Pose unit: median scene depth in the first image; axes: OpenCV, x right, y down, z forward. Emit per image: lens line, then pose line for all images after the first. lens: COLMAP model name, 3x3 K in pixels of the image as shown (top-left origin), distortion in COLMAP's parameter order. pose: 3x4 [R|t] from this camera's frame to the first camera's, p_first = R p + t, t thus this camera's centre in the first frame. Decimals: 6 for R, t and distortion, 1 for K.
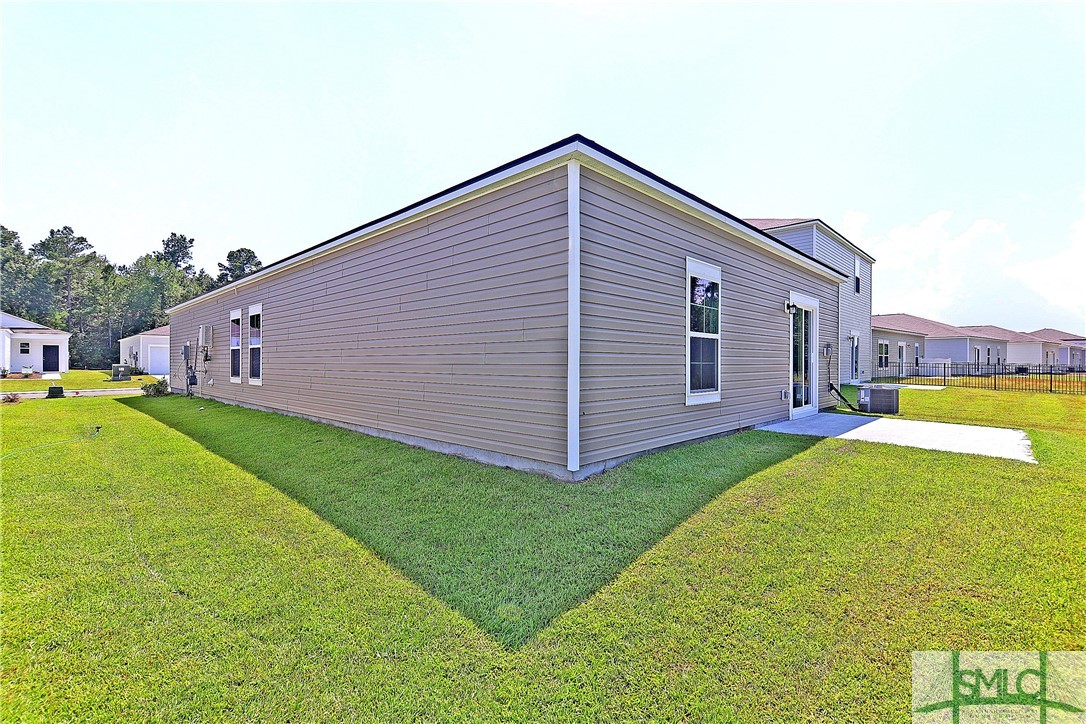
lens RADIAL K [[490.7, 0, 540.7], [0, 490.7, 356.1], [0, 0, 1]] dist [-0.001982, -0.000540]
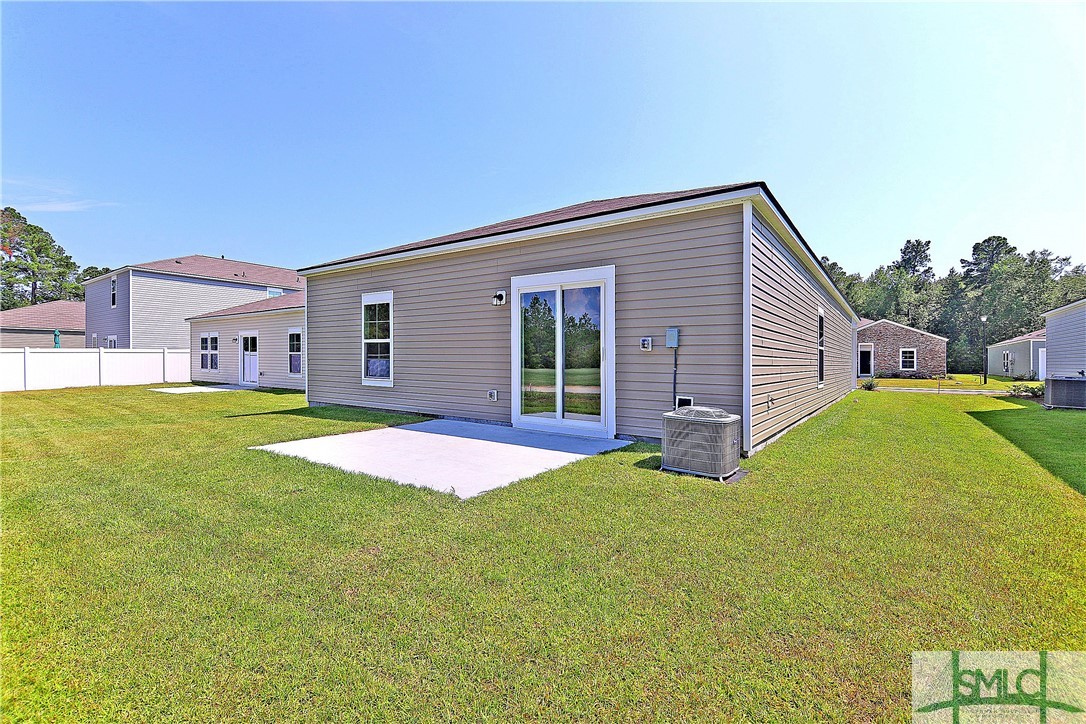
lens RADIAL K [[490.7, 0, 540.7], [0, 490.7, 356.1], [0, 0, 1]] dist [-0.001982, -0.000540]
pose [[0.143027, -0.009376, -0.989674, 0.145234], [-0.001858, 0.999951, -0.009742, 0.001386], [0.989717, 0.003232, 0.143003, 0.098277]]
